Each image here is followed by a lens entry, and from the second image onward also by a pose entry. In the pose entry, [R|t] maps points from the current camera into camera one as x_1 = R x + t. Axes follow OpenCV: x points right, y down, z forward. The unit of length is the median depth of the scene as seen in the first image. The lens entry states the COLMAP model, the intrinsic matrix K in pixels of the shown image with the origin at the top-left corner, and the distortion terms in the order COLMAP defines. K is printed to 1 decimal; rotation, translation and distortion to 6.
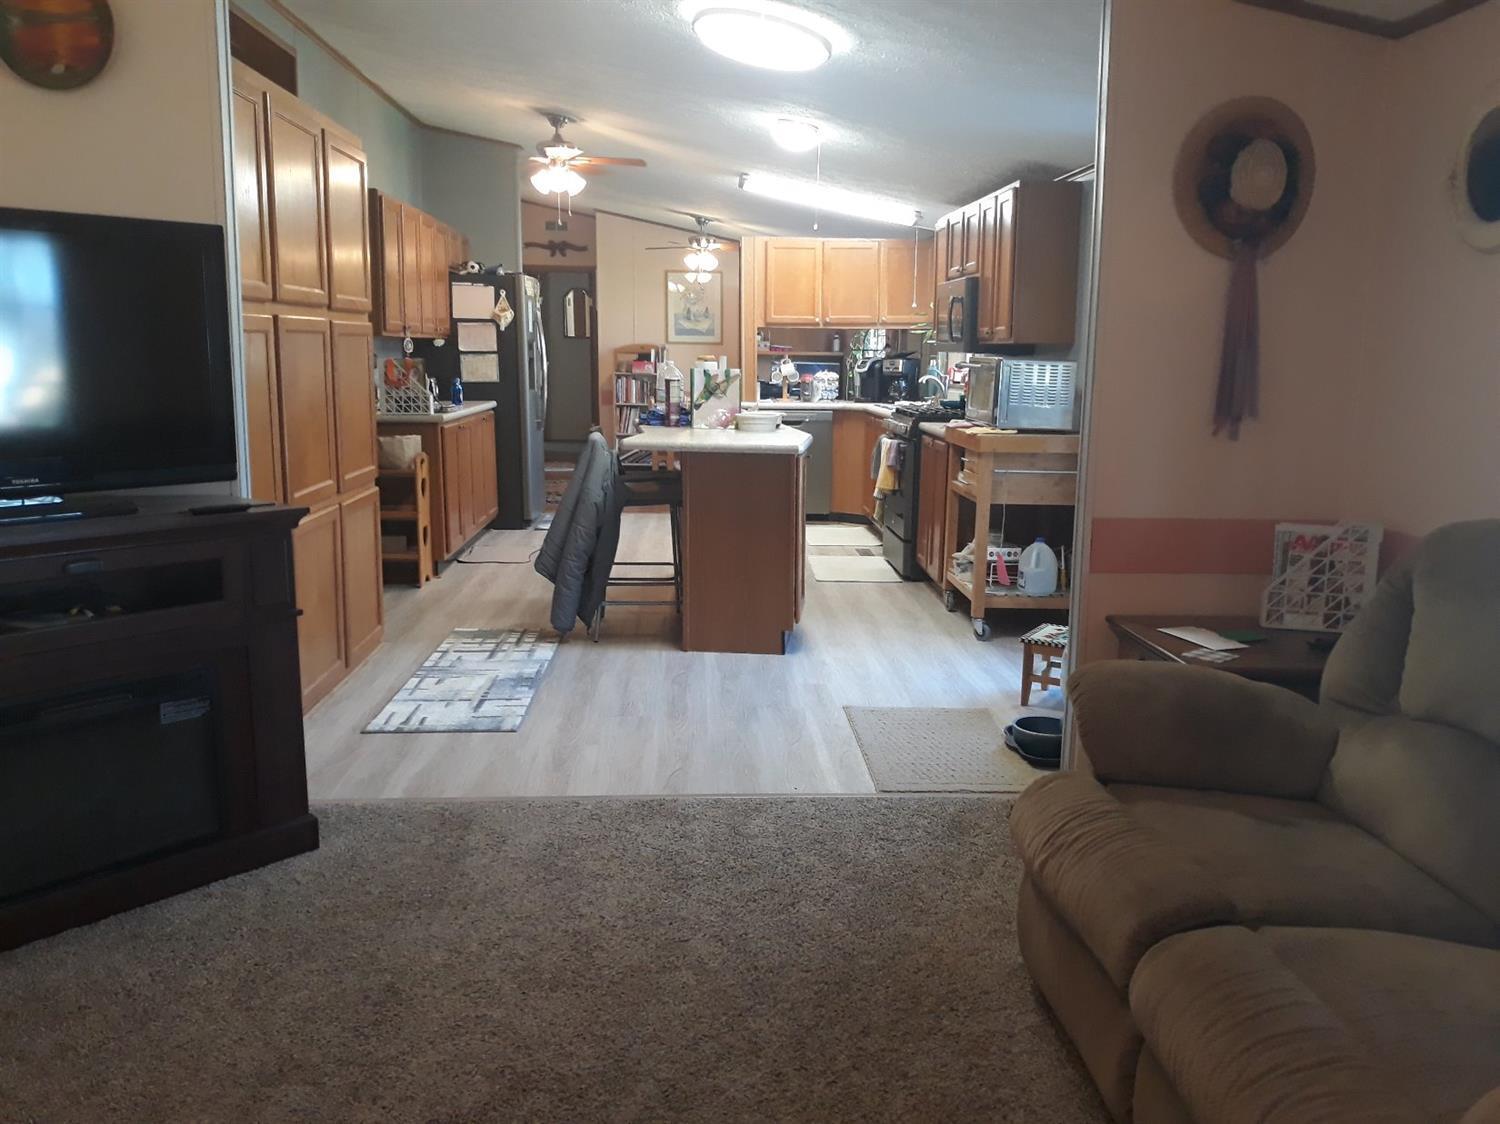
lens RADIAL K [[1236.0, 0, 780.3], [0, 1236.0, 561.0], [0, 0, 1]] dist [0.001895, -0.013835]
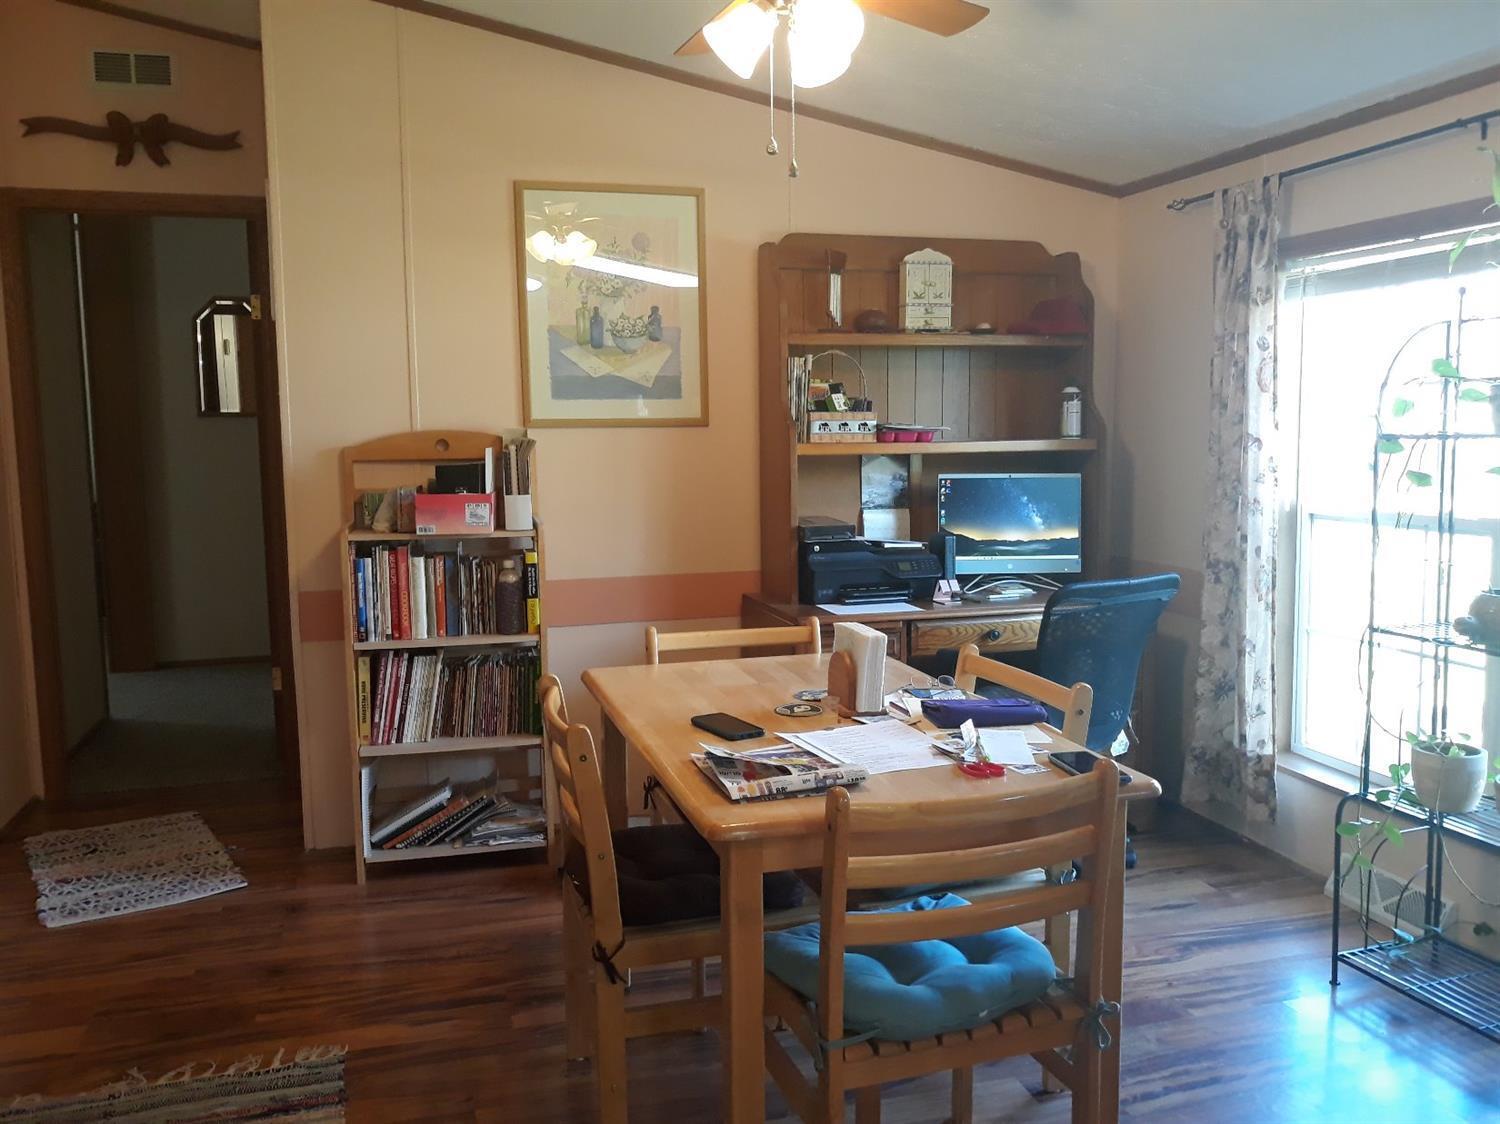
lens RADIAL K [[1236.0, 0, 780.3], [0, 1236.0, 561.0], [0, 0, 1]] dist [0.001895, -0.013835]
pose [[0.975313, -0.046587, 0.215857, -0.150245], [0.060569, 0.996441, -0.058617, -0.187840], [-0.212358, 0.070244, 0.974664, 1.071880]]
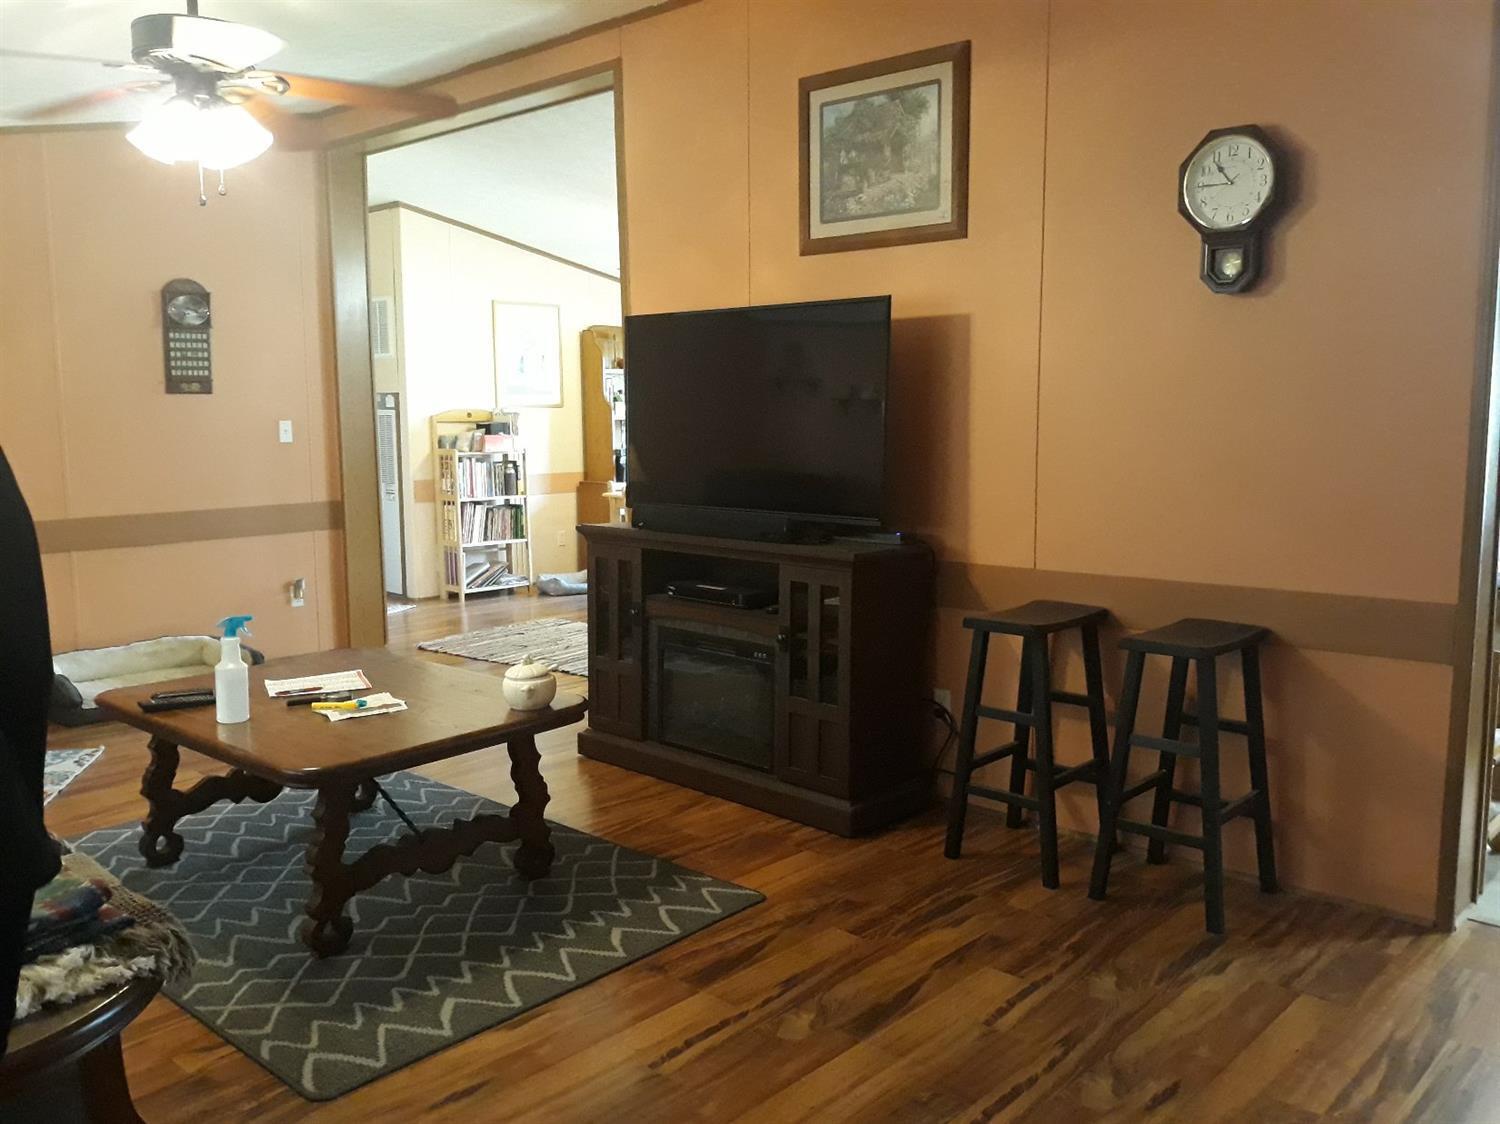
lens RADIAL K [[1236.0, 0, 780.3], [0, 1236.0, 561.0], [0, 0, 1]] dist [0.001895, -0.013835]
pose [[0.720322, -0.099438, 0.686476, -0.696157], [0.131479, 0.991303, 0.005631, -0.116053], [-0.681065, 0.086201, 0.727131, 0.627352]]
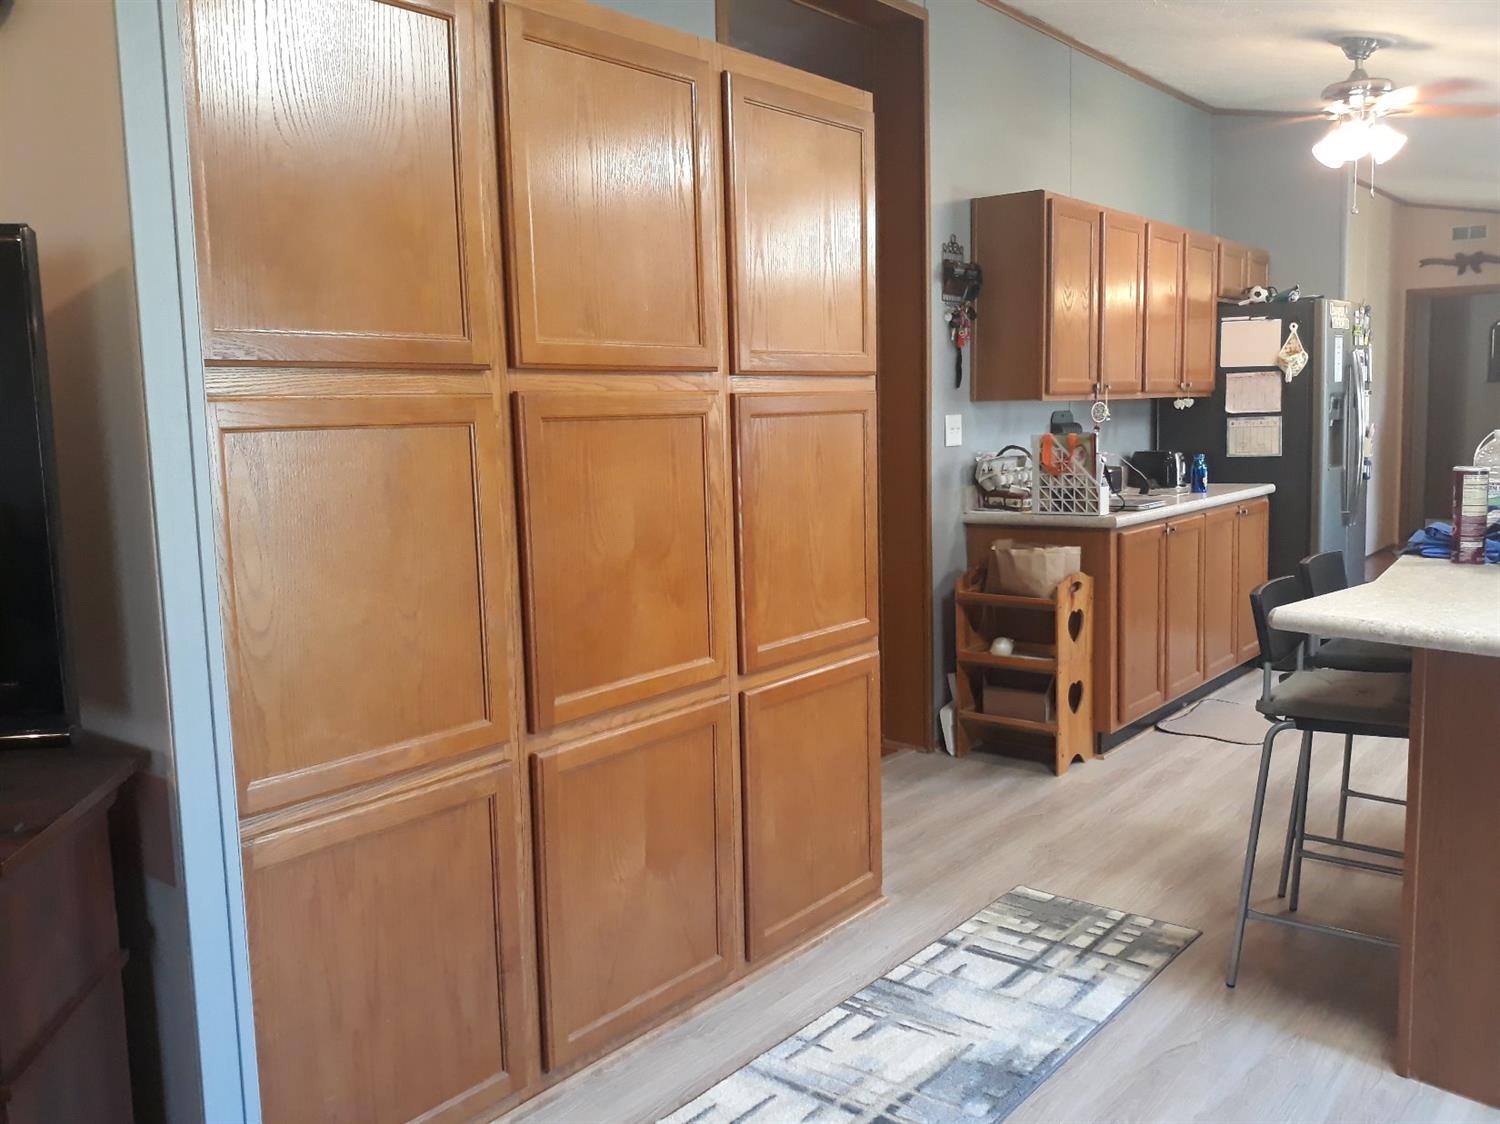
lens RADIAL K [[1236.0, 0, 780.3], [0, 1236.0, 561.0], [0, 0, 1]] dist [0.001895, -0.013835]
pose [[0.738953, 0.050823, -0.671837, 0.031595], [-0.078463, 0.996857, -0.010892, -0.058280], [0.669173, 0.060763, 0.740619, 0.311687]]
